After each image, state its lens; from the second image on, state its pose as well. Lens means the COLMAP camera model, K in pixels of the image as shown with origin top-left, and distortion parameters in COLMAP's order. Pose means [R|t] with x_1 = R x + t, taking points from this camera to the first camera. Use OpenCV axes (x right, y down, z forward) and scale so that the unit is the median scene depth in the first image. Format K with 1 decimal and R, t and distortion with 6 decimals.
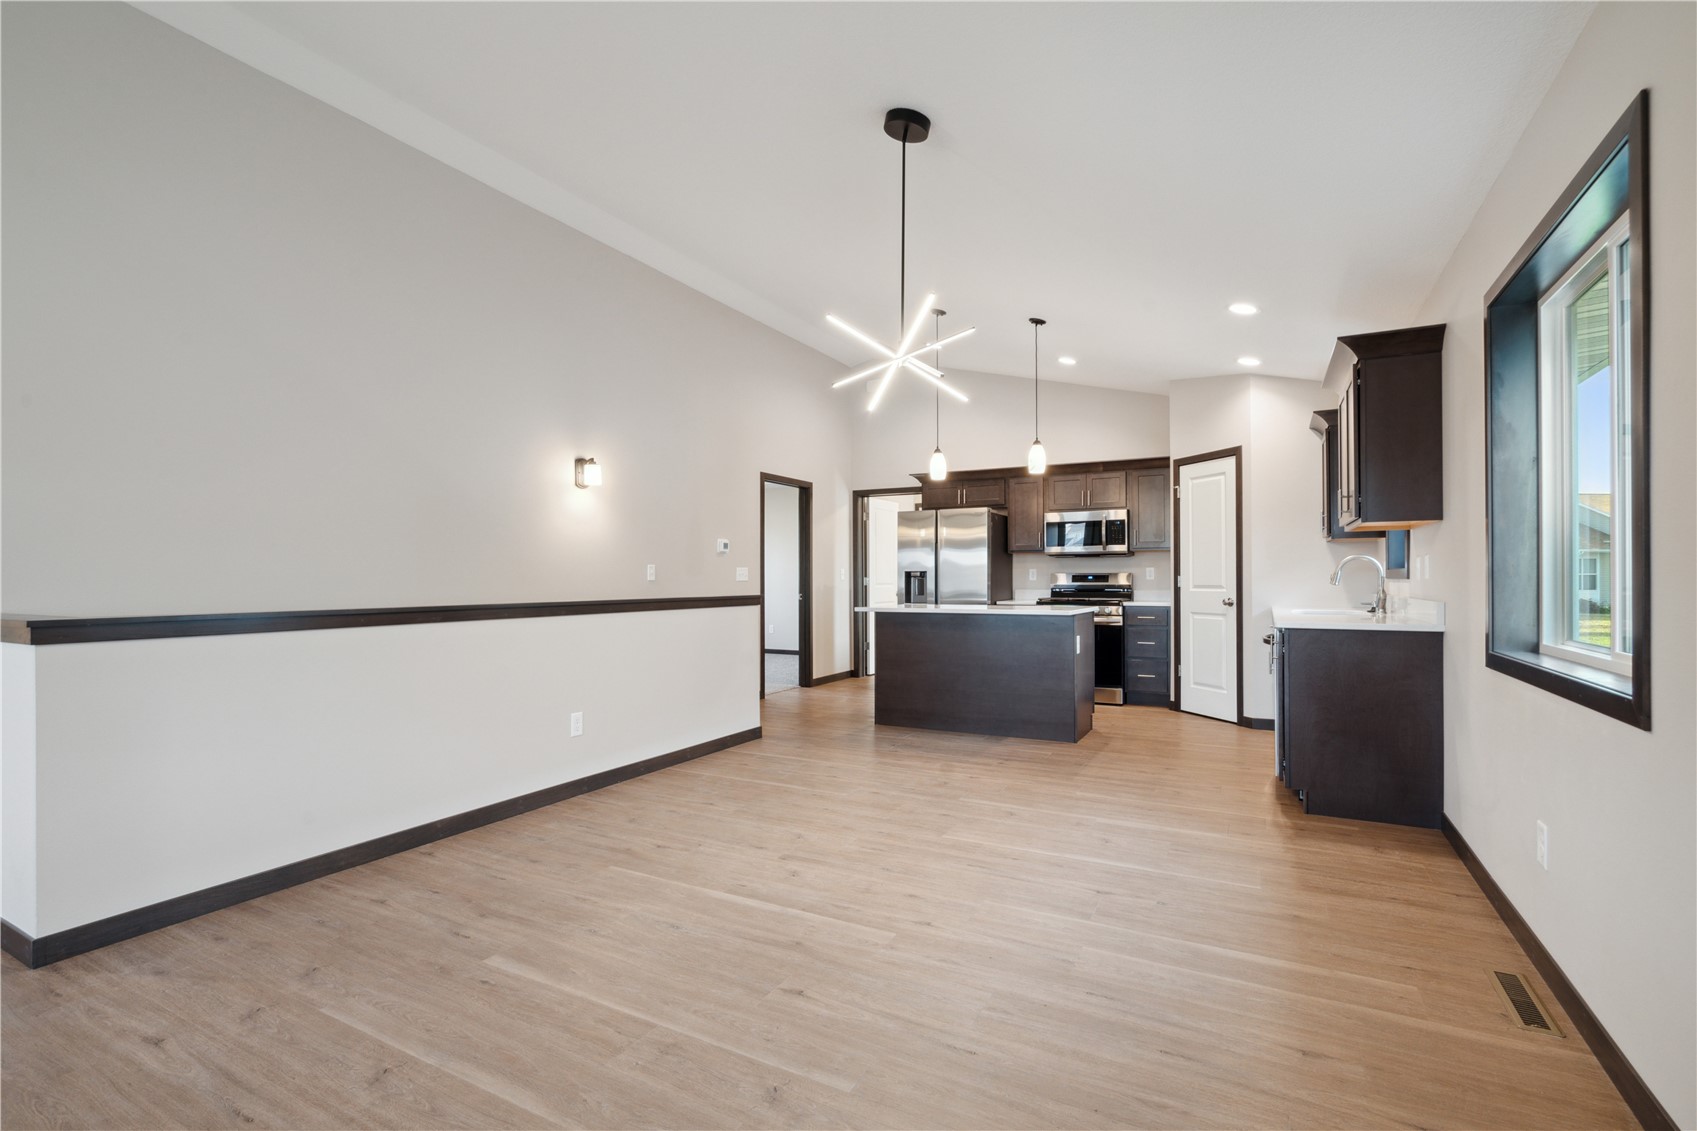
lens RADIAL K [[774.0, 0, 842.5], [0, 774.0, 578.5], [0, 0, 1]] dist [-0.004336, -0.000154]
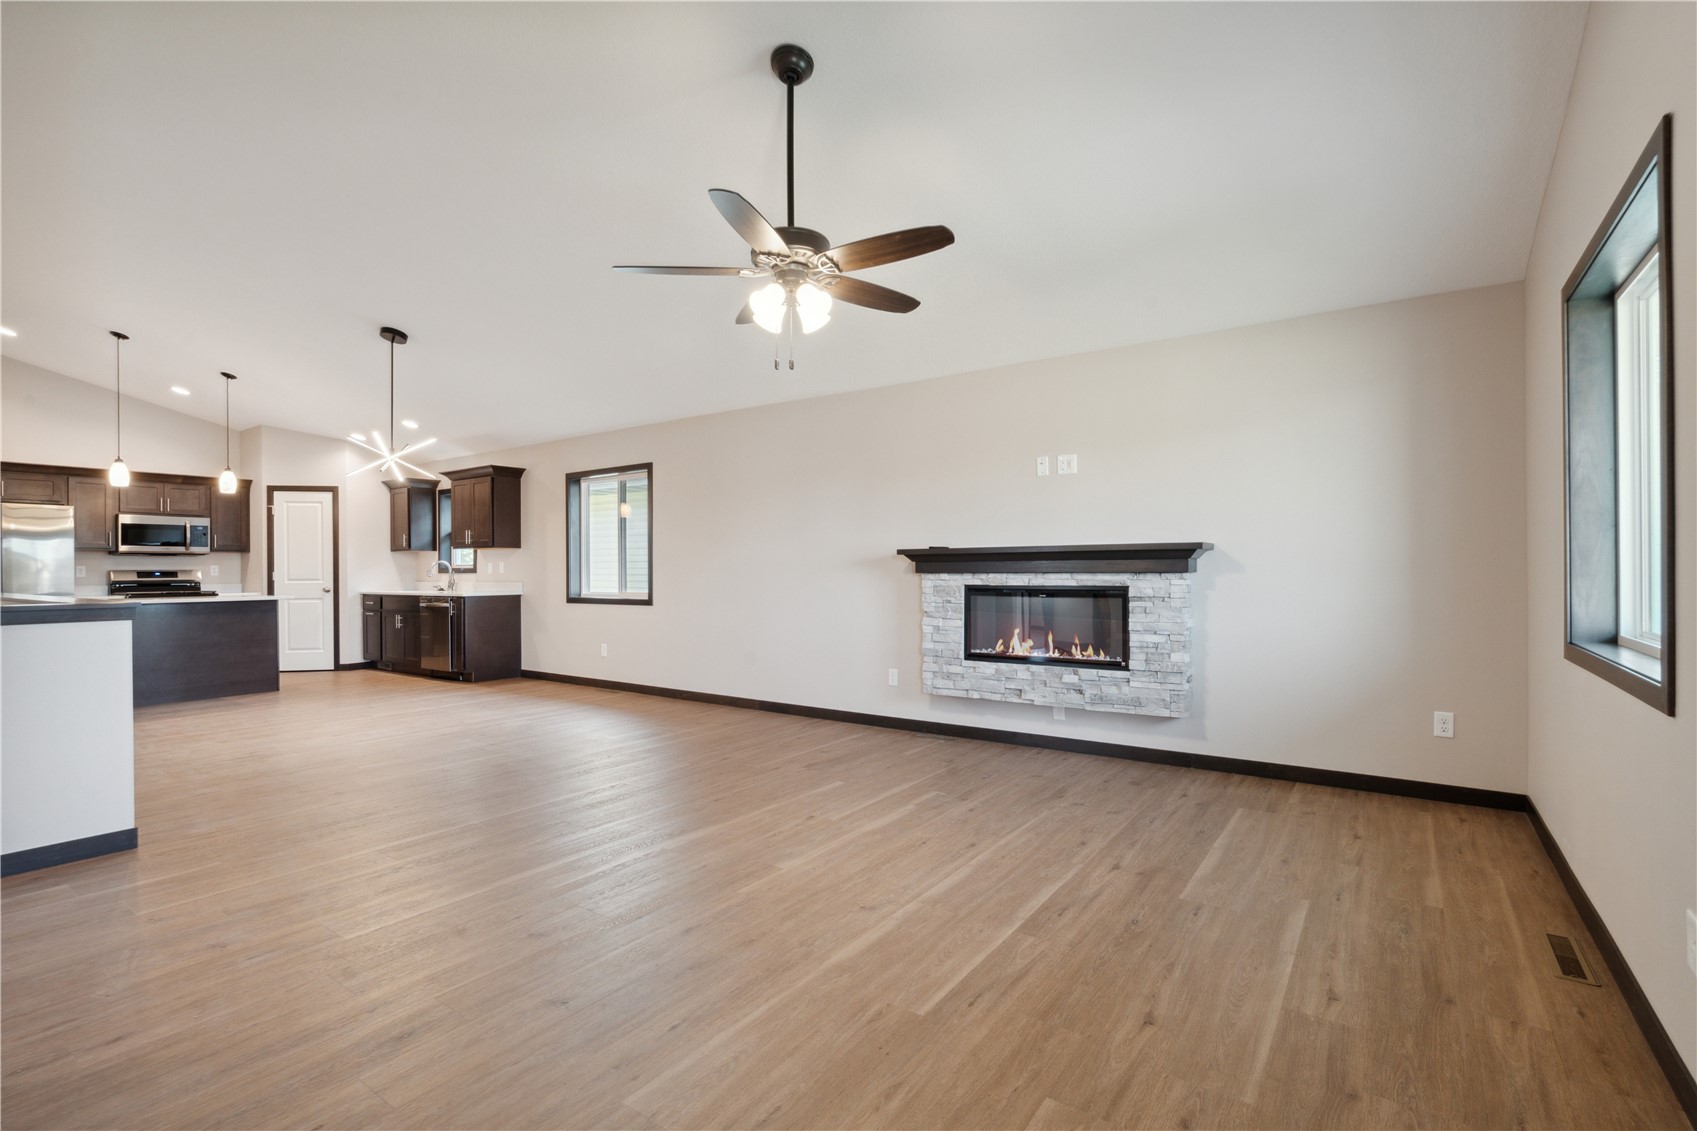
lens RADIAL K [[770.5, 0, 849.6], [0, 770.5, 574.7], [0, 0, 1]] dist [0.000328, 0.000113]
pose [[0.114440, -0.001042, 0.993430, -0.720960], [0.005795, 0.999983, 0.000382, 0.005633], [-0.993413, 0.005713, 0.114444, -0.142945]]
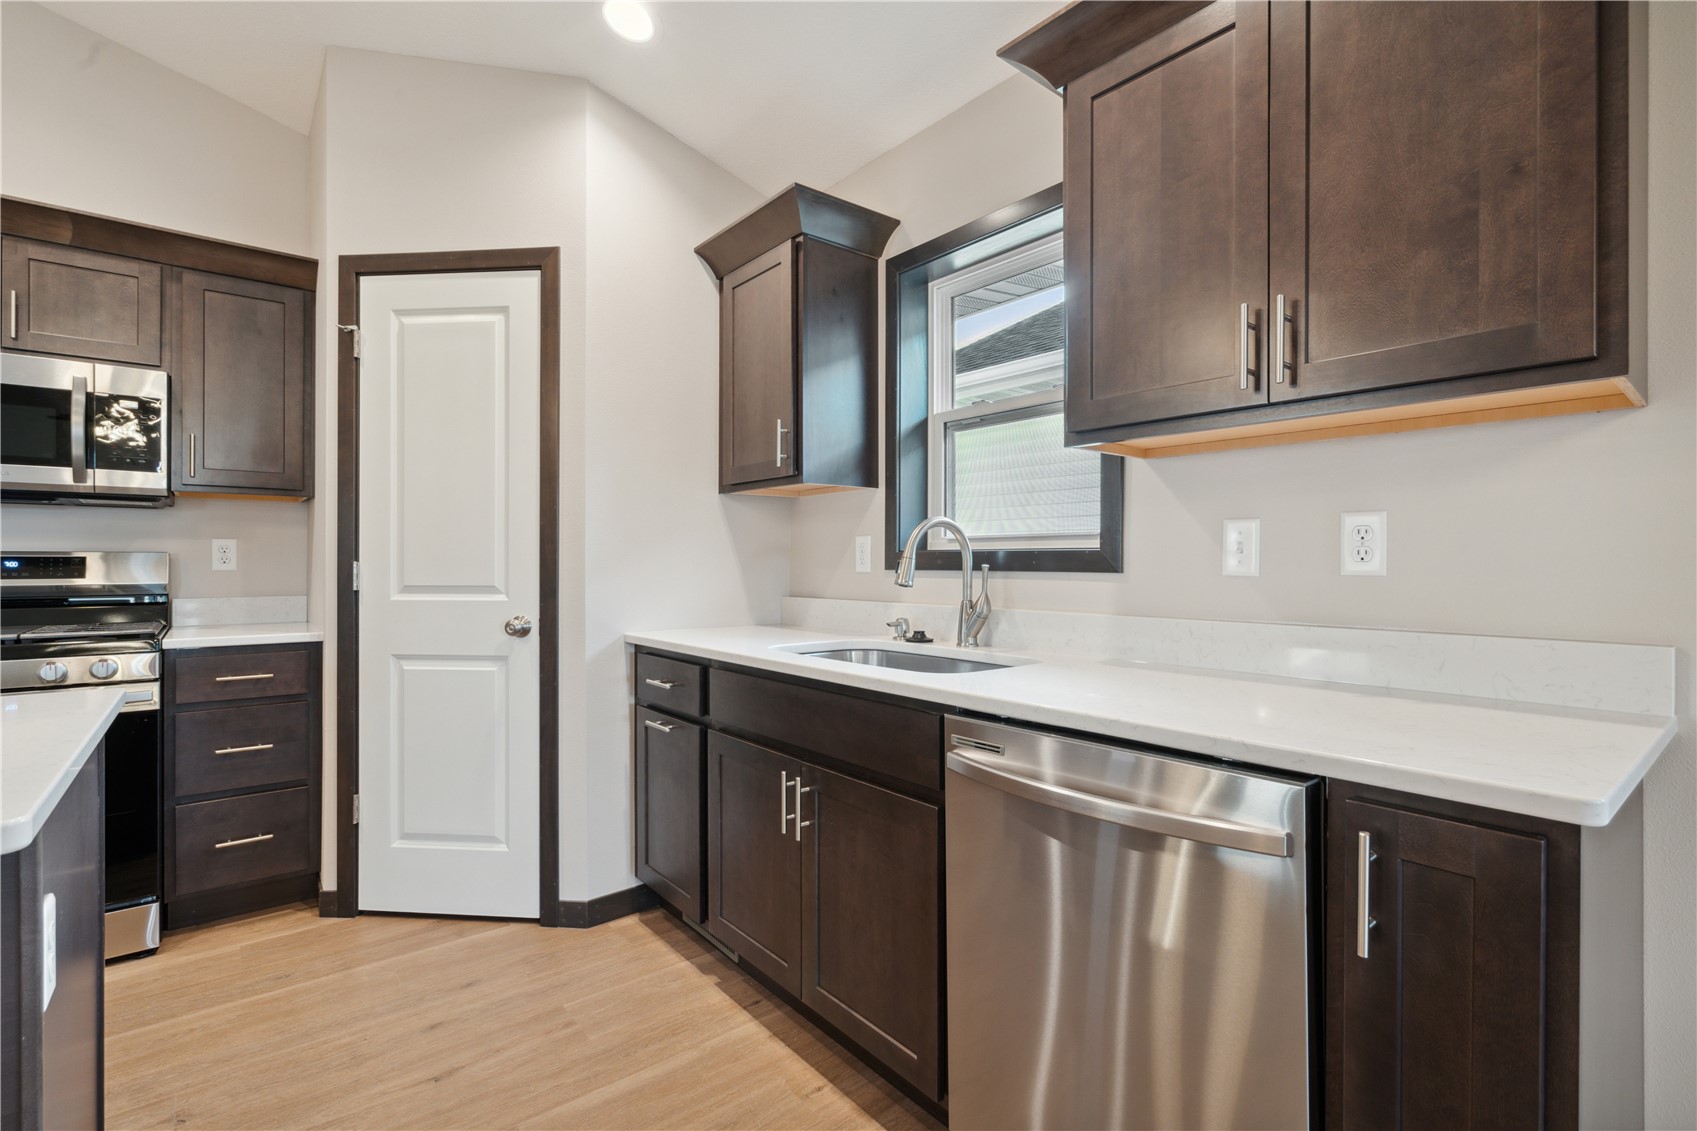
lens RADIAL K [[776.3, 0, 851.3], [0, 776.3, 562.2], [0, 0, 1]] dist [-0.003082, 0.000368]
pose [[0.374616, 0.003121, 0.927175, 0.156764], [-0.002409, 0.999994, -0.002393, -0.002533], [-0.927177, -0.001337, 0.374621, 0.574772]]
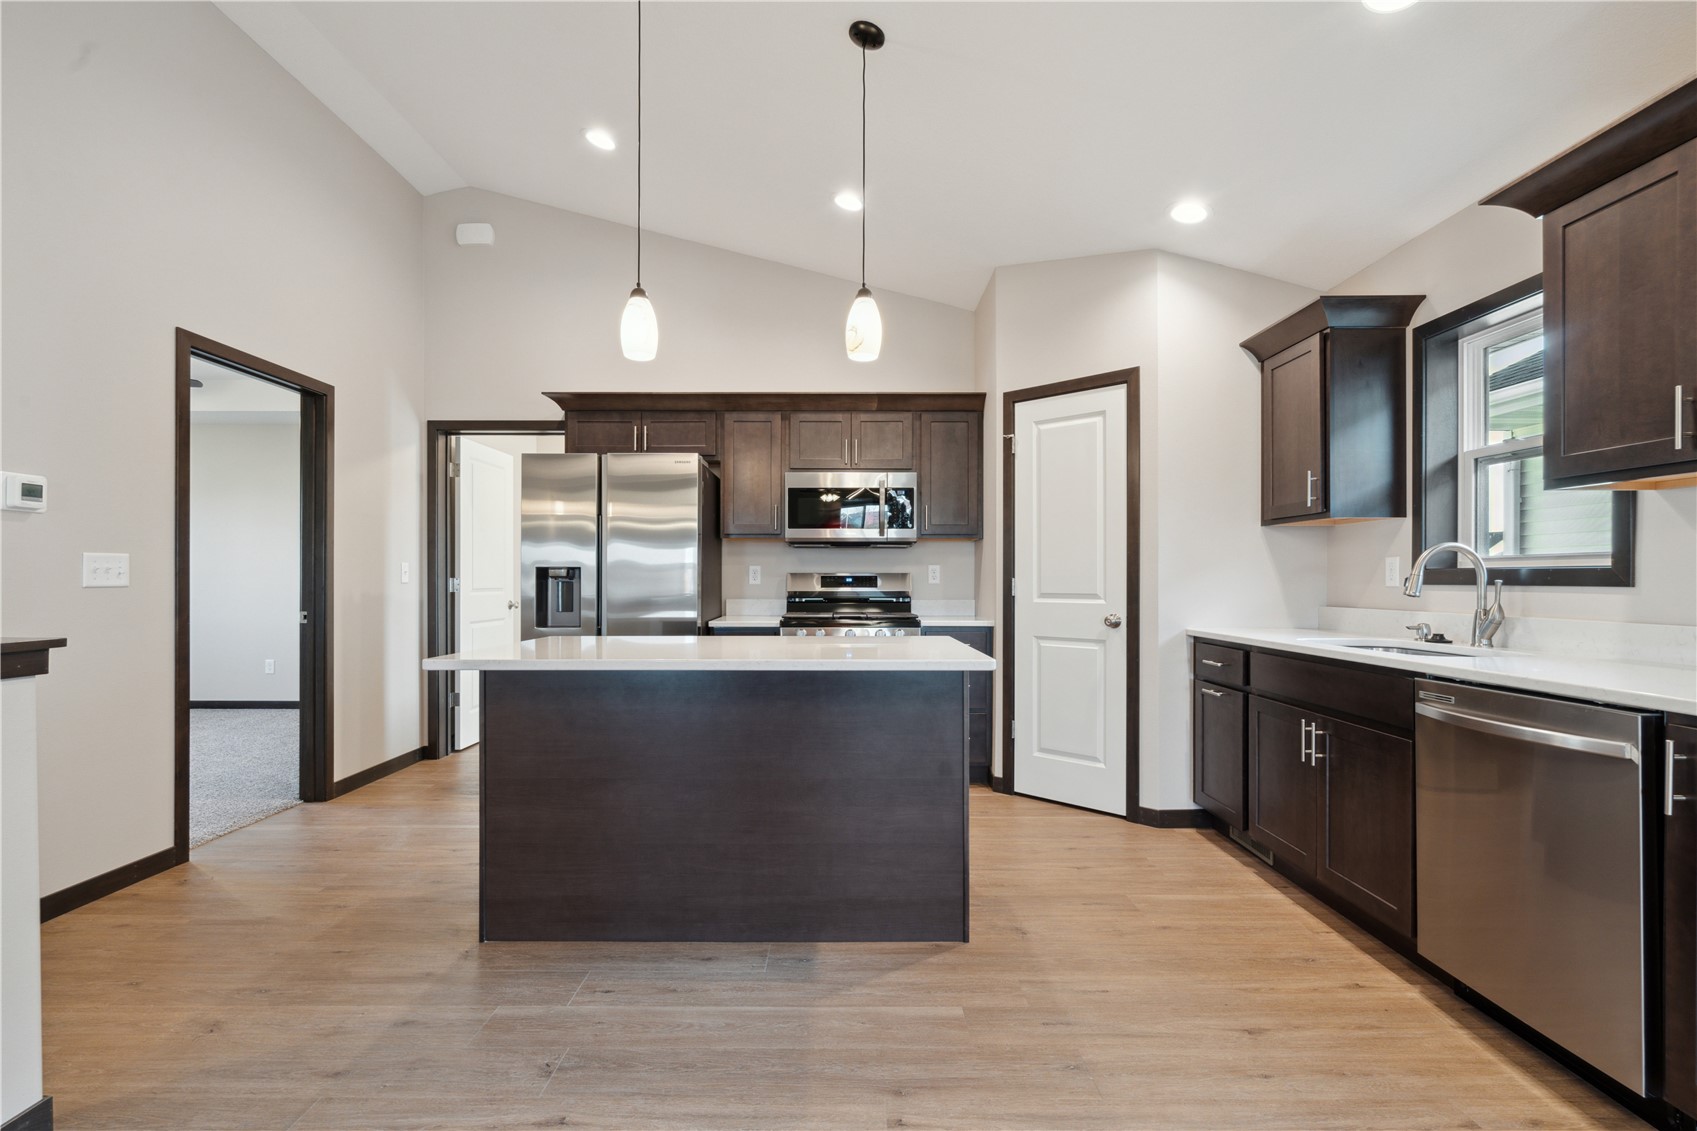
lens RADIAL K [[774.0, 0, 842.5], [0, 774.0, 578.5], [0, 0, 1]] dist [-0.004336, -0.000154]
pose [[0.877957, 0.004021, 0.478722, 0.012436], [-0.003761, 0.999992, -0.001504, -0.001504], [-0.478724, -0.000480, 0.877965, 0.471028]]
